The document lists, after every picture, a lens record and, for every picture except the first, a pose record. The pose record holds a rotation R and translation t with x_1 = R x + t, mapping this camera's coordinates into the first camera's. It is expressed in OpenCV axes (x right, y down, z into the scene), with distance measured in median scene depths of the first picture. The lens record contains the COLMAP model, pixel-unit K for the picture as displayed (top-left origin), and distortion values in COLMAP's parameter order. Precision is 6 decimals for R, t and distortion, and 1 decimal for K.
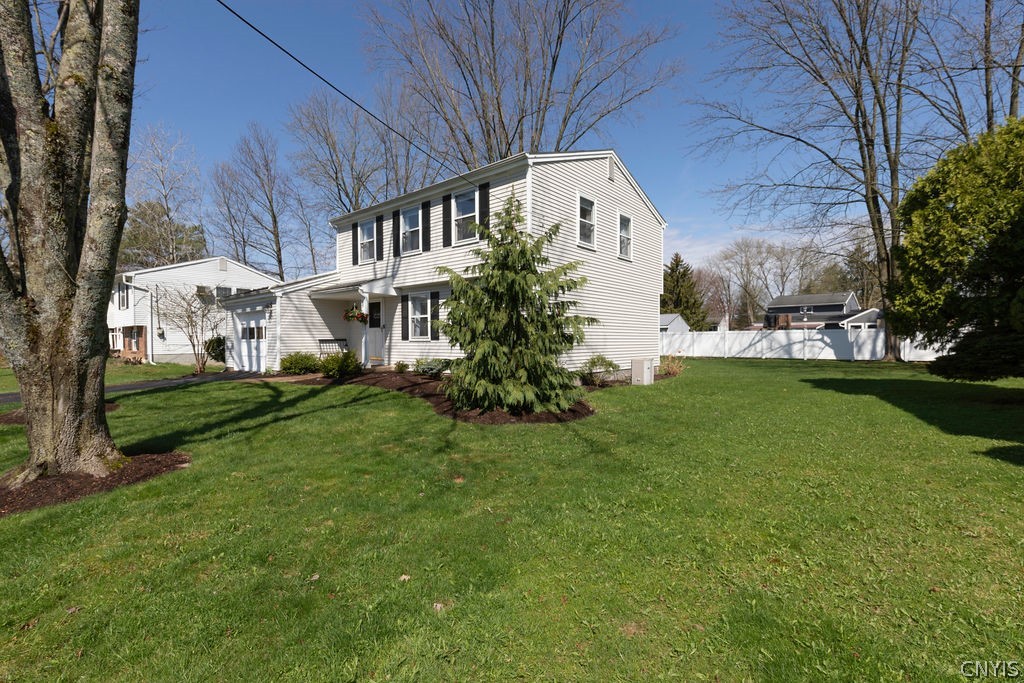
lens RADIAL K [[464.6, 0, 512.0], [0, 464.6, 341.5], [0, 0, 1]] dist [0.000636, -0.000082]
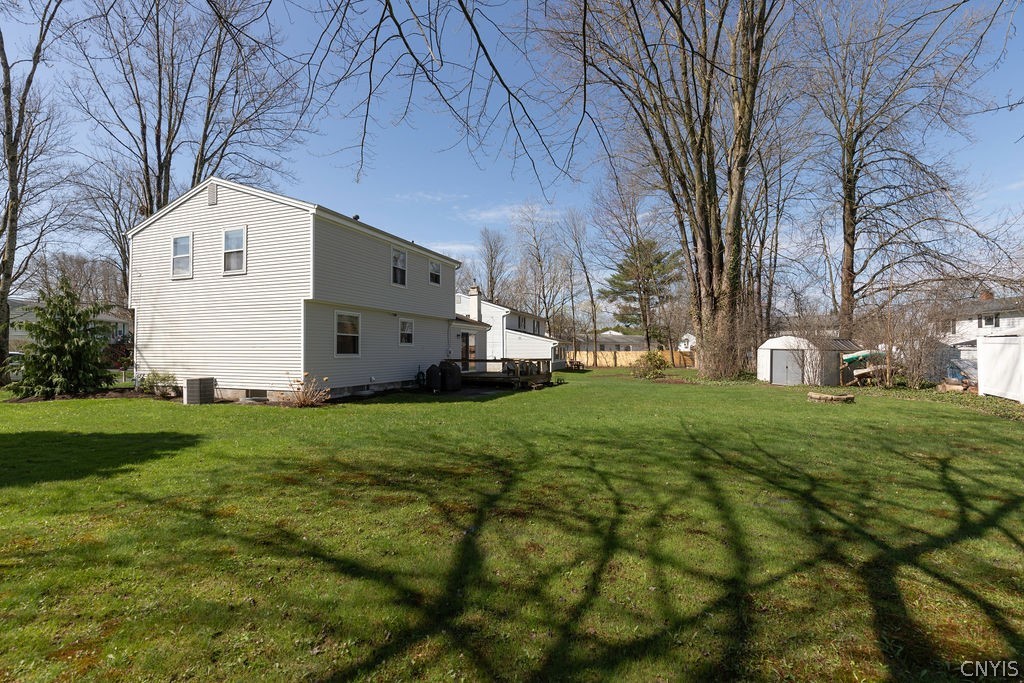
lens RADIAL K [[453.6, 0, 512.0], [0, 453.6, 341.5], [0, 0, 1]] dist [0.001674, 0.000172]
pose [[0.334819, -0.016222, -0.942143, 1.398315], [-0.004879, 0.999809, -0.018949, -0.036133], [0.942270, 0.010941, 0.334675, 1.344599]]
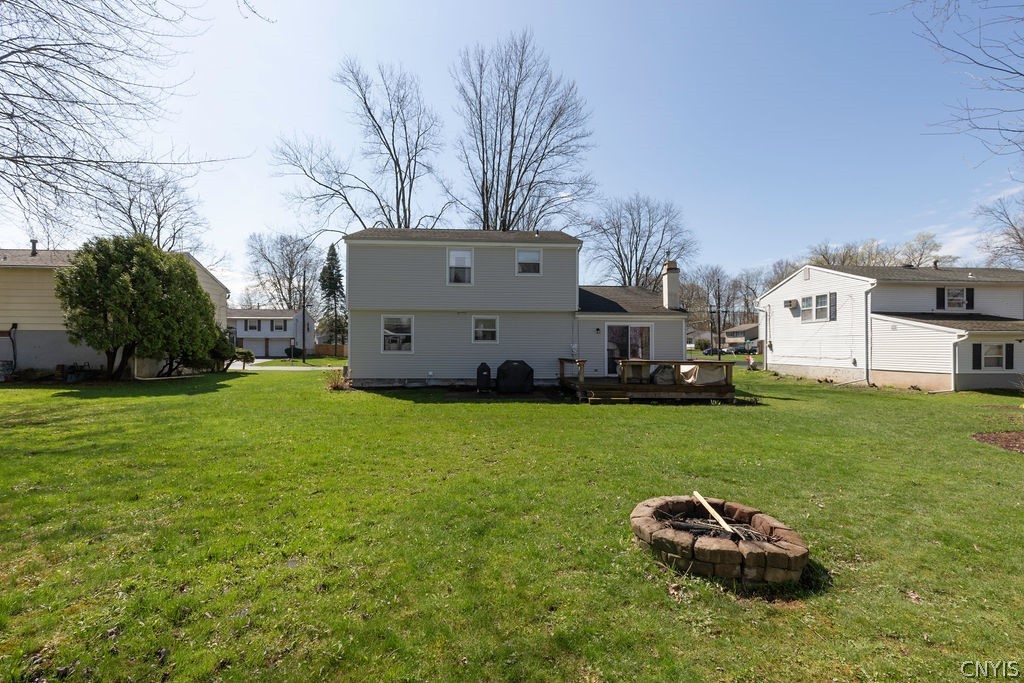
lens RADIAL K [[464.6, 0, 512.0], [0, 464.6, 341.5], [0, 0, 1]] dist [0.000636, -0.000082]
pose [[-0.723187, -0.007205, -0.690615, 0.938795], [-0.002405, 0.999966, -0.007914, -0.041602], [0.690649, -0.004063, -0.723179, 2.476010]]
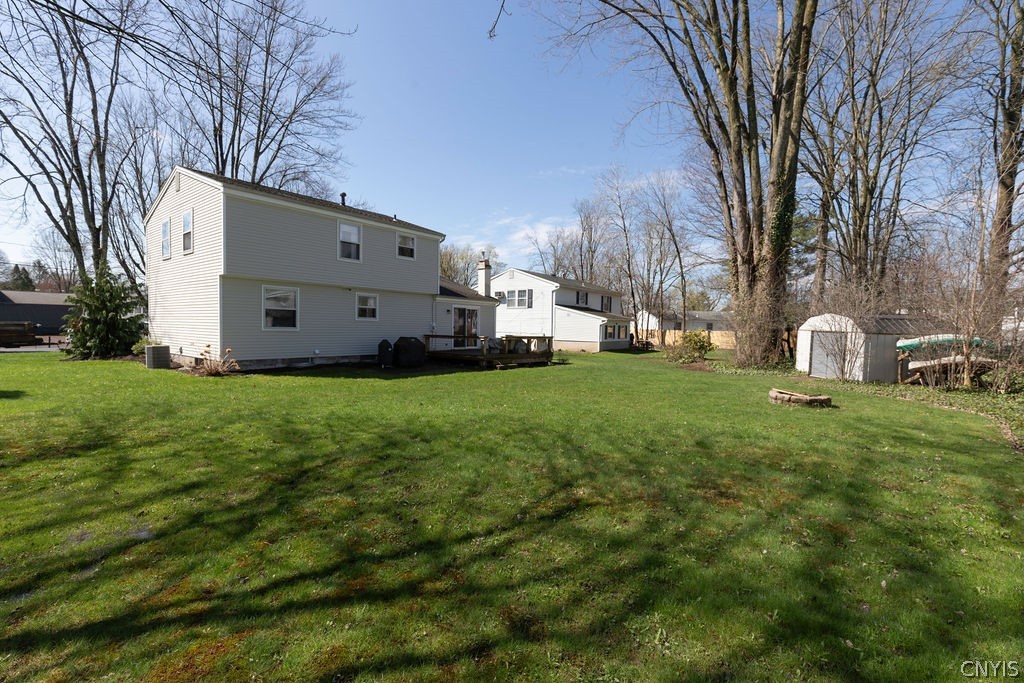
lens RADIAL K [[453.6, 0, 512.0], [0, 453.6, 341.5], [0, 0, 1]] dist [0.001674, 0.000172]
pose [[0.035104, 0.038708, -0.998634, 1.403119], [-0.020465, 0.999068, 0.038005, -0.044517], [0.999174, 0.019103, 0.035864, 1.857831]]
